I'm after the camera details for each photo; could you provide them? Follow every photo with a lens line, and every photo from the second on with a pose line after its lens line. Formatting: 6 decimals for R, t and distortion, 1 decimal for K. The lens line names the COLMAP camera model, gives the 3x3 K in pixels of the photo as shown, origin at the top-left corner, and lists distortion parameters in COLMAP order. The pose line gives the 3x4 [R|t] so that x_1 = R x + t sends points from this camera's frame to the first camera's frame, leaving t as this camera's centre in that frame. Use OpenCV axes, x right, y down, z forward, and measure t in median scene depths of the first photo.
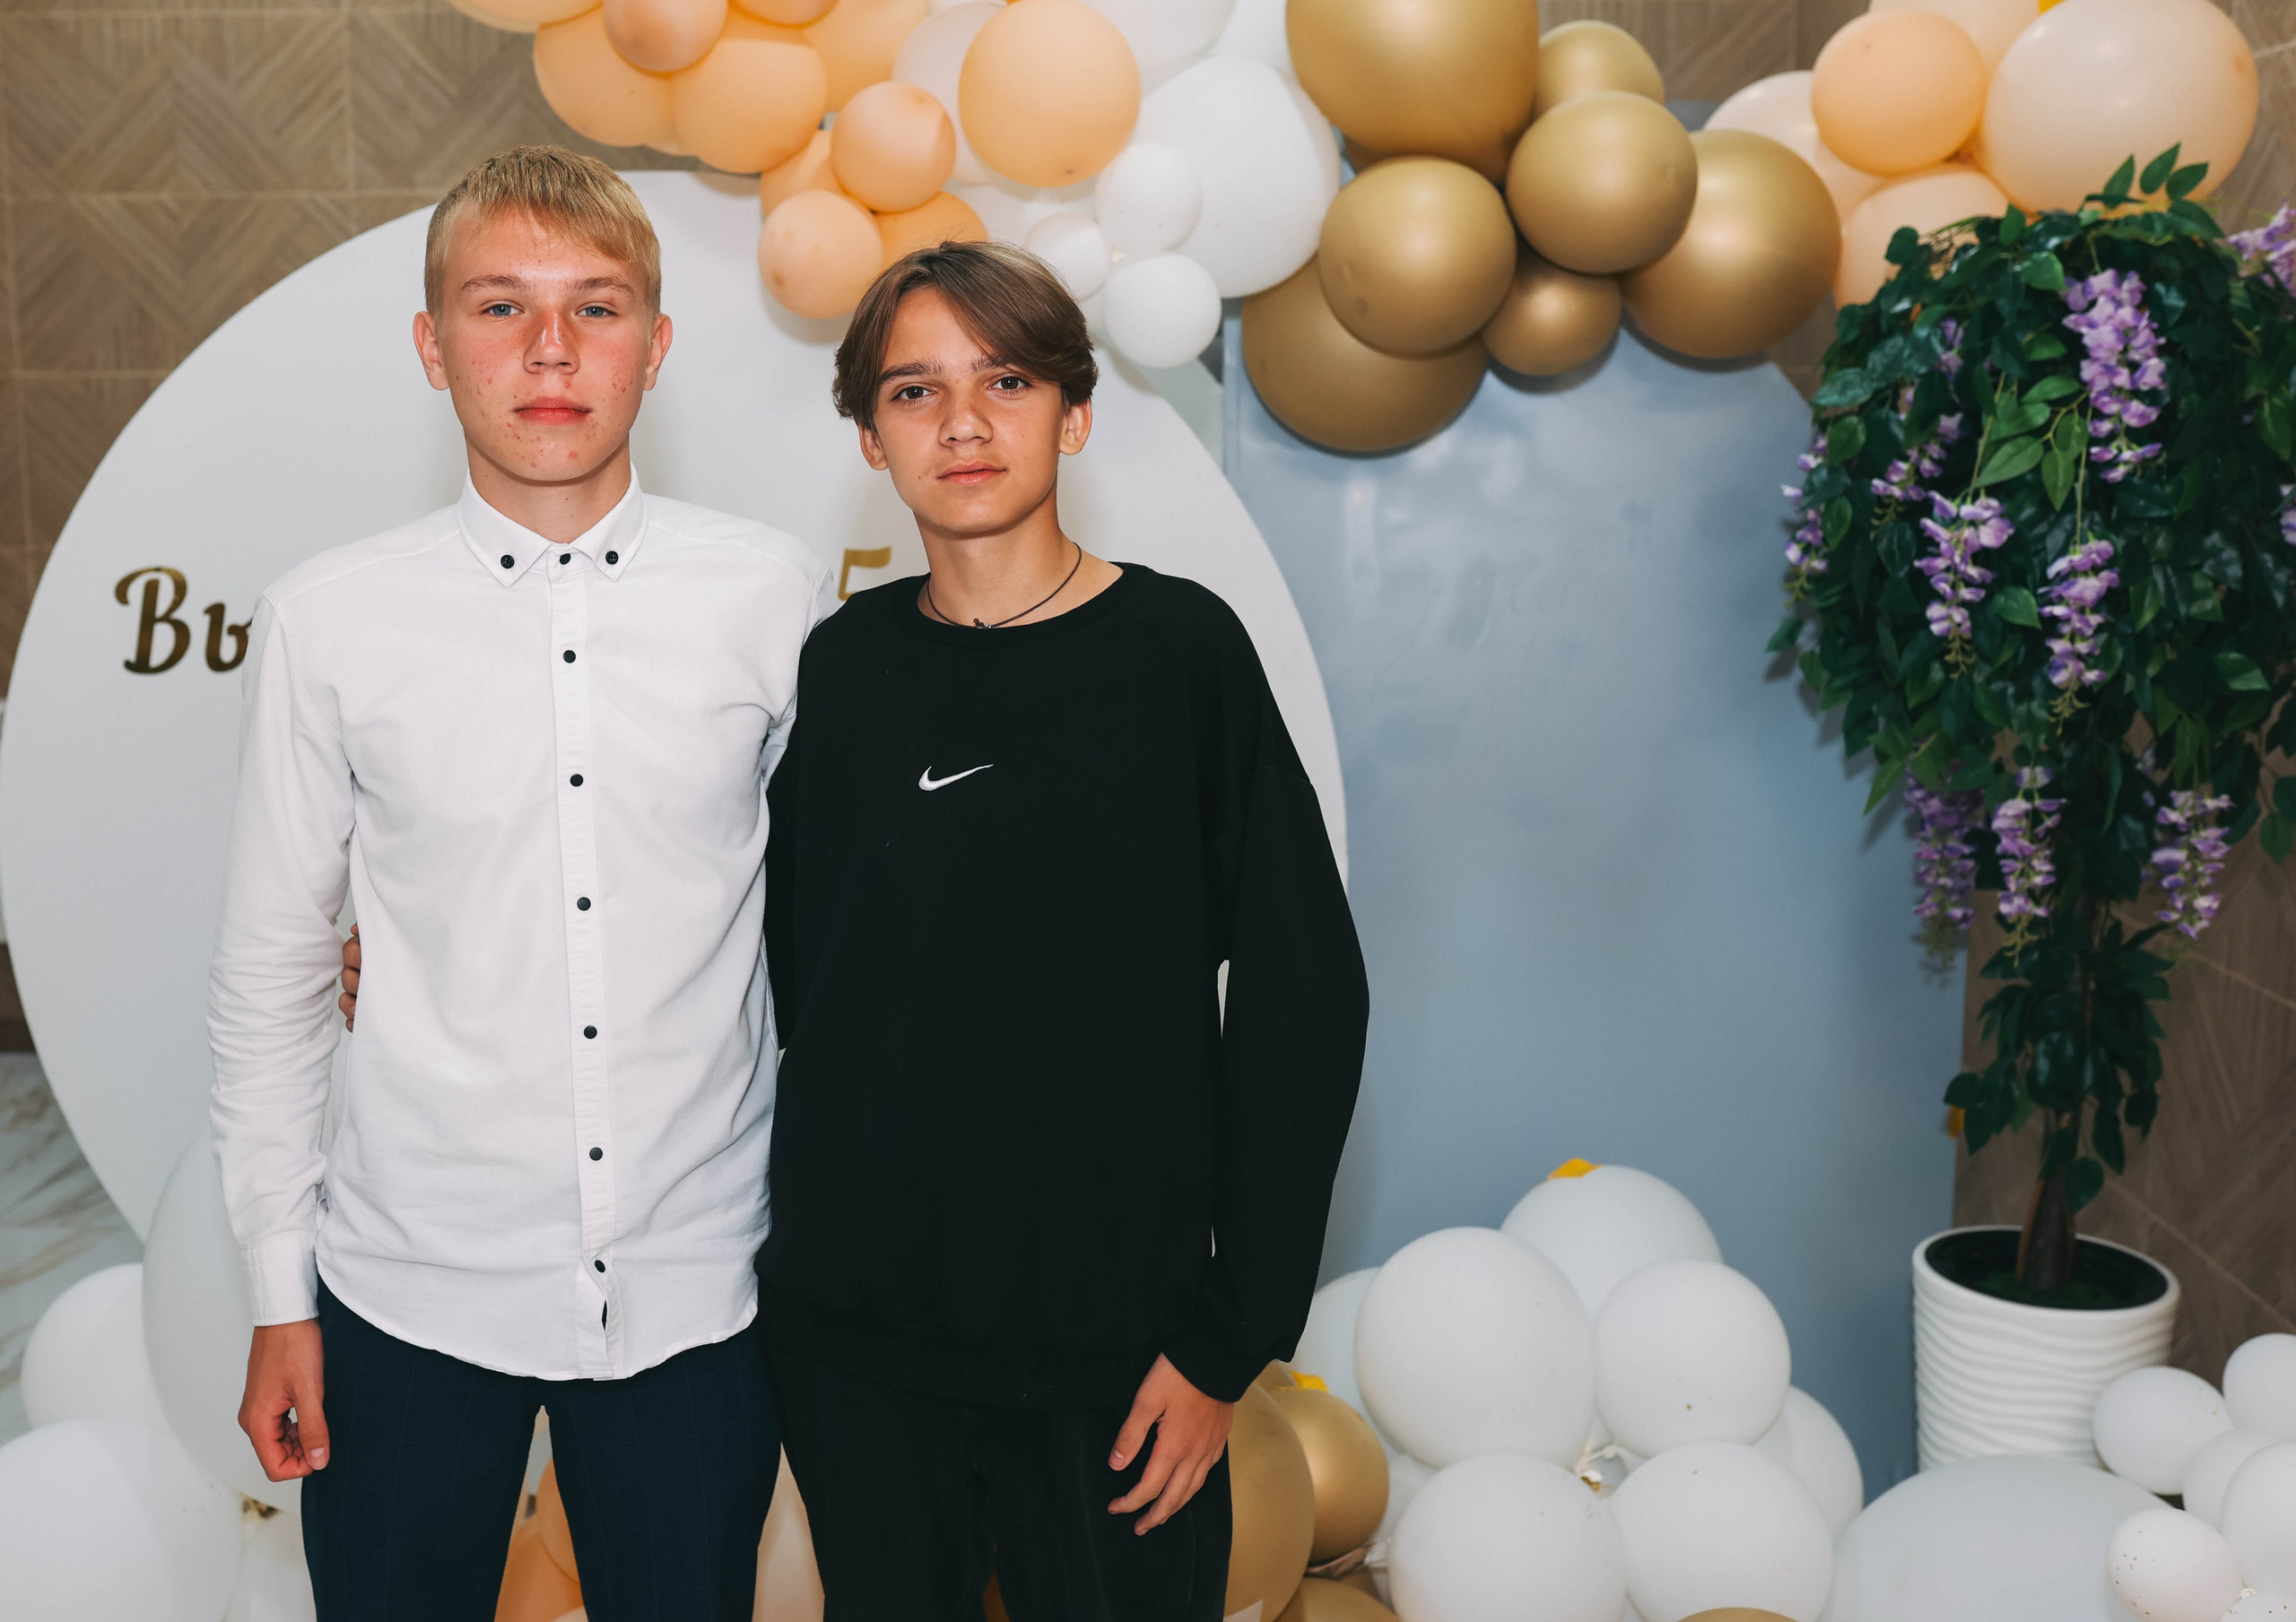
lens RADIAL K [[2456.8, 0, 1032.3], [0, 2456.8, 761.1], [0, 0, 1]] dist [-0.040760, 0.026144]
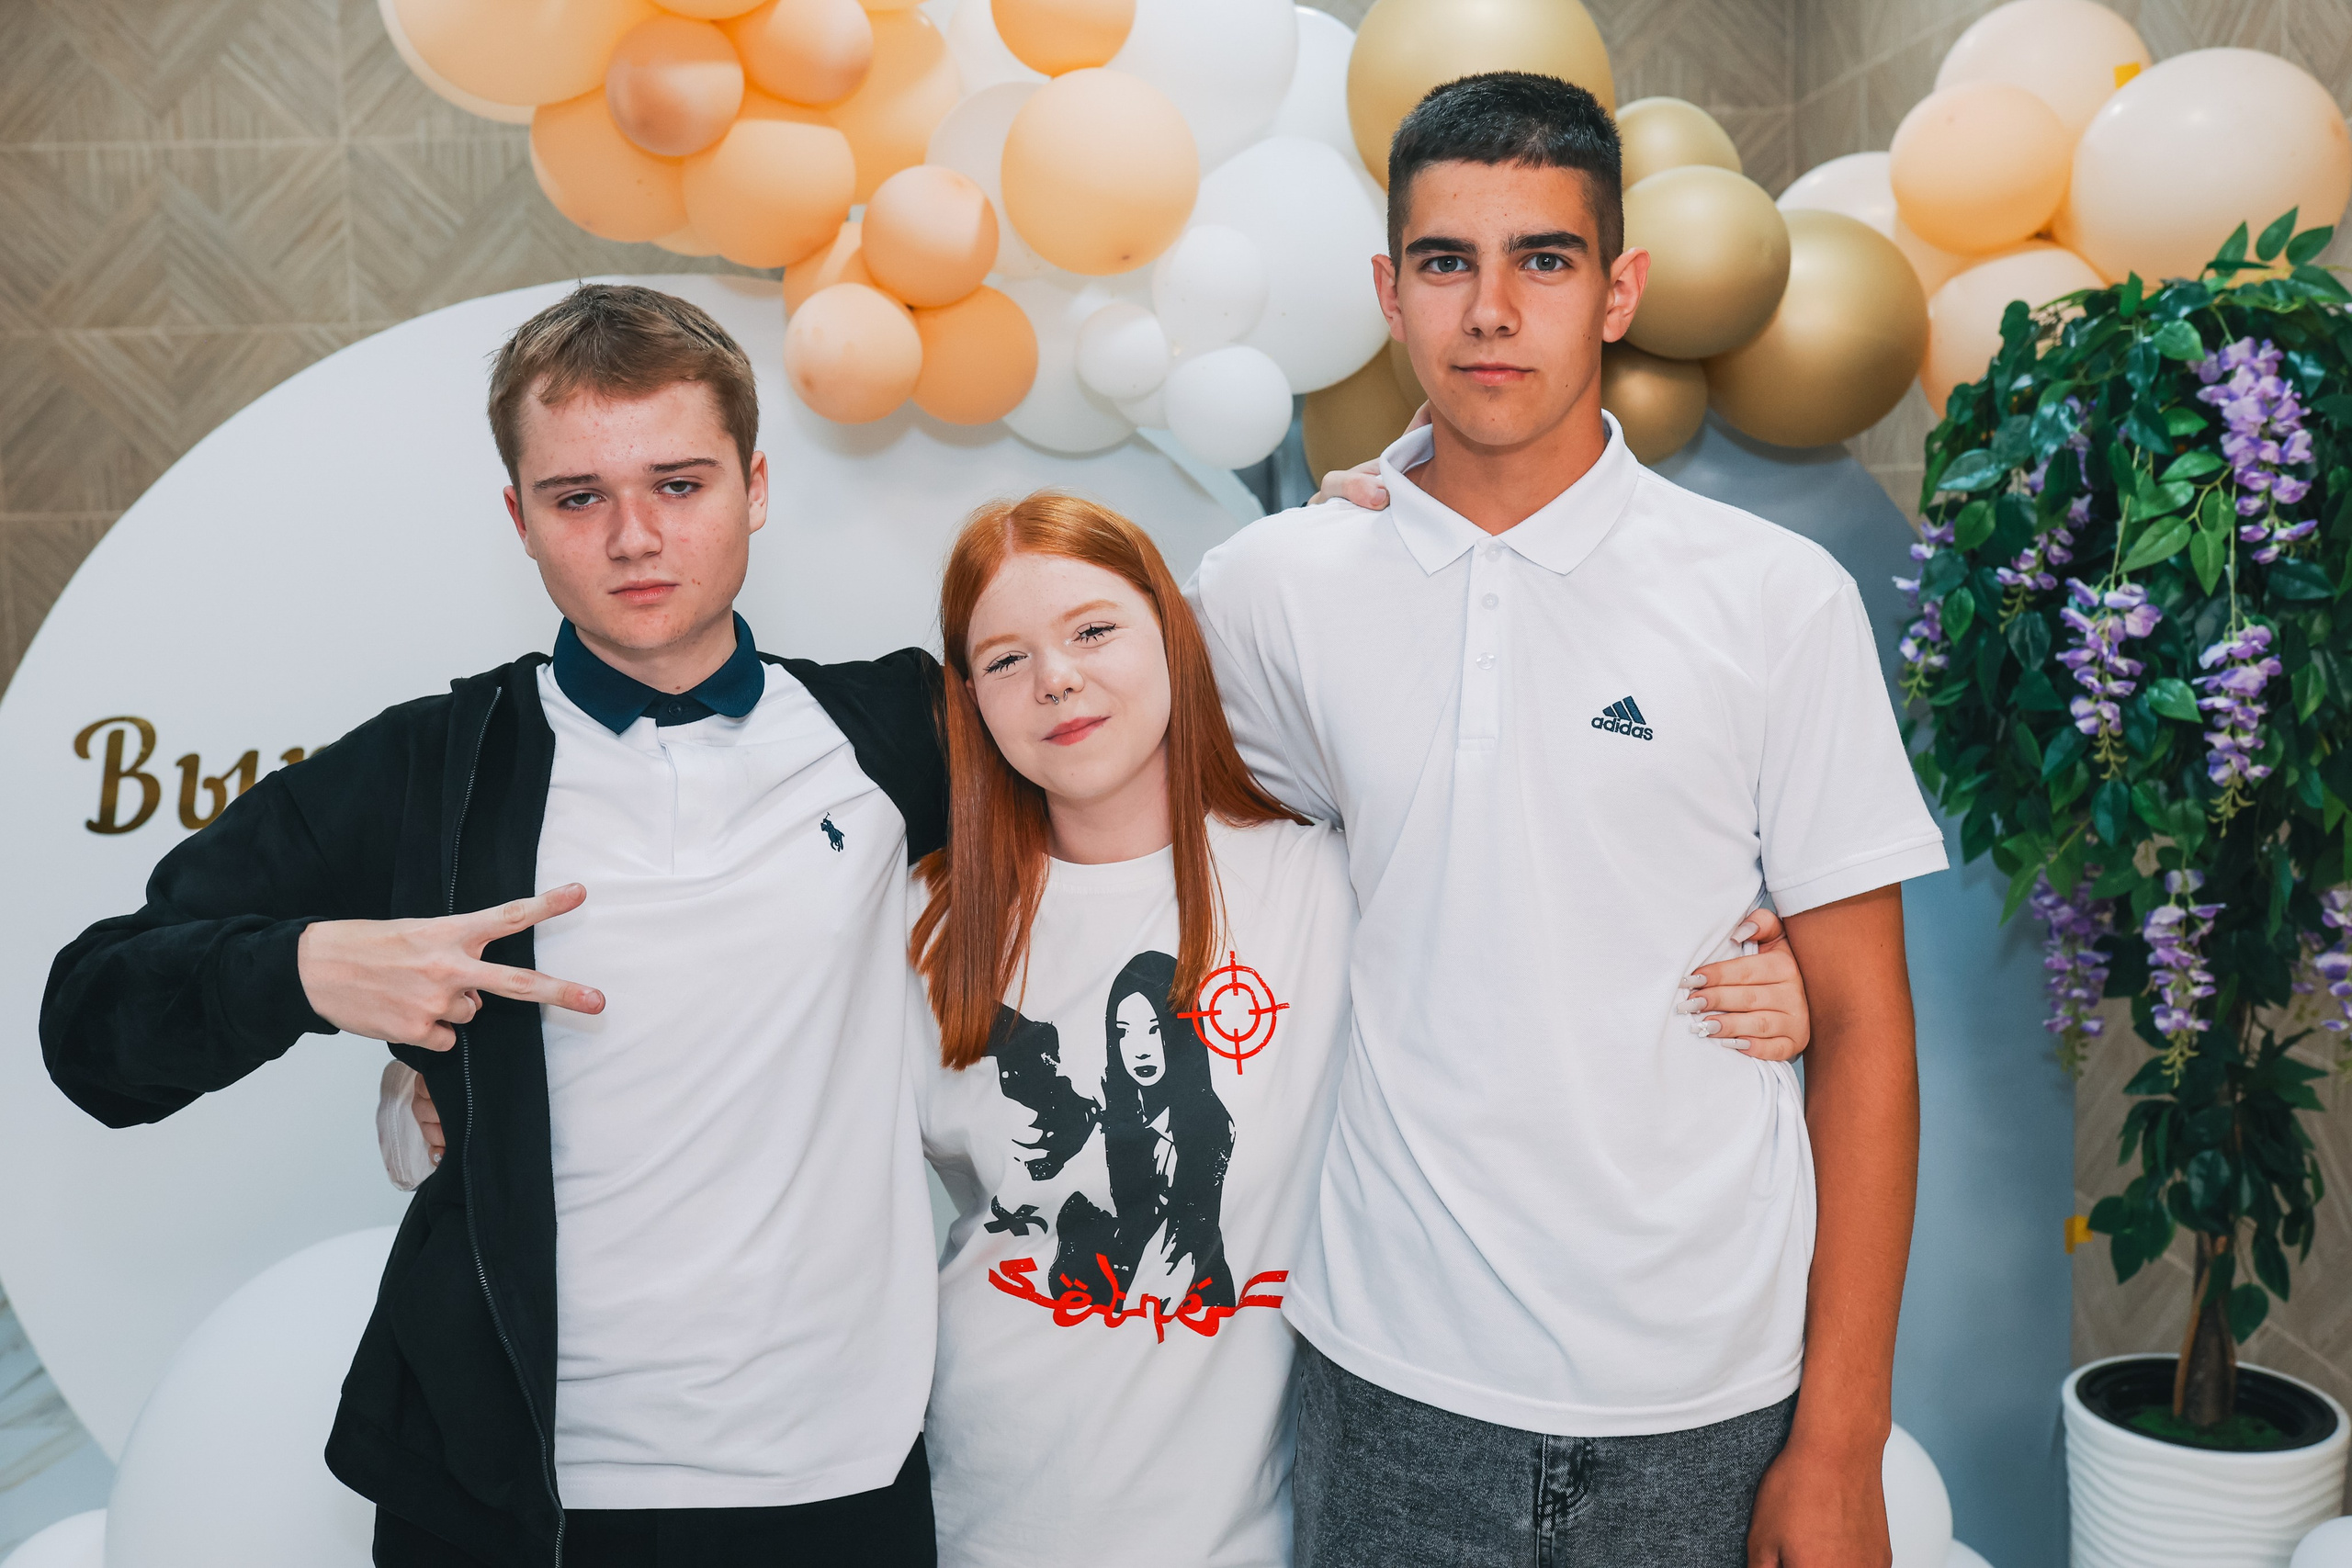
lens RADIAL K [[2285.5, 0, 1219.6], [0, 2285.5, 736.8], [0, 0, 1]] dist [-0.062715, 0.090514]
pose [[0.996205, -0.031562, 0.081111, -0.024732], [0.035936, 0.997946, -0.053040, -0.015244], [-0.079270, 0.055754, 0.995293, 0.159928]]
